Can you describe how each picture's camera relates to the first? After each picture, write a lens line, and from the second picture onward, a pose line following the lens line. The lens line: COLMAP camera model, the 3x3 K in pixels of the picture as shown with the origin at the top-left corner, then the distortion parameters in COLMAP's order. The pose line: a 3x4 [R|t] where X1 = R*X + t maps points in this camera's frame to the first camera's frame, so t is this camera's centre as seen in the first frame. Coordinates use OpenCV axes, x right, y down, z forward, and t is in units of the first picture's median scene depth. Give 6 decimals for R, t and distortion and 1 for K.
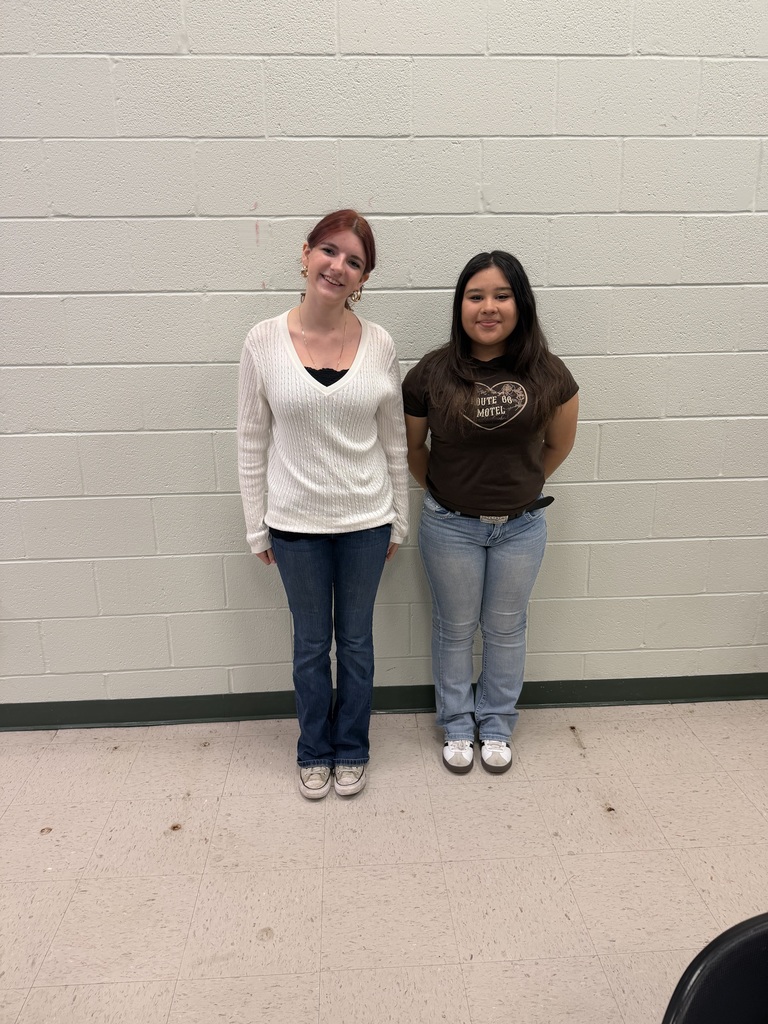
lens RADIAL K [[729.1, 0, 385.3], [0, 729.1, 511.0], [0, 0, 1]] dist [-0.011561, -0.011026]
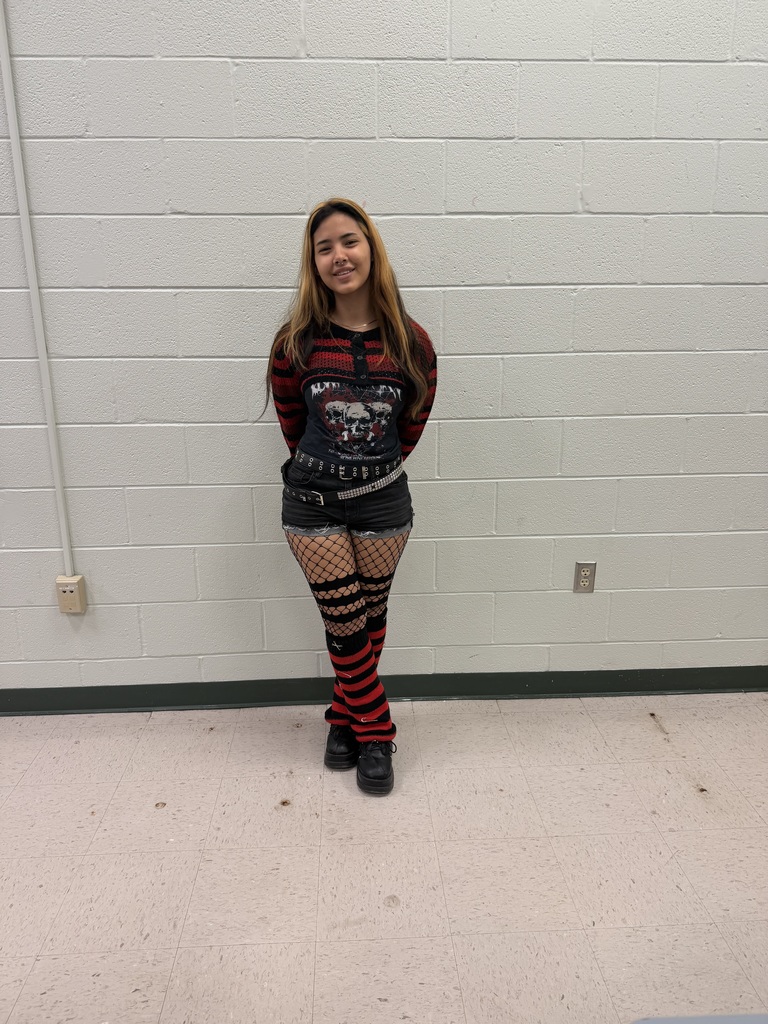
lens RADIAL K [[729.1, 0, 381.7], [0, 729.1, 513.2], [0, 0, 1]] dist [-0.011561, -0.011026]
pose [[0.999914, 0.007750, -0.010626, -0.139766], [-0.007738, 0.999969, 0.001114, 0.018883], [0.010634, -0.001032, 0.999943, -0.037388]]
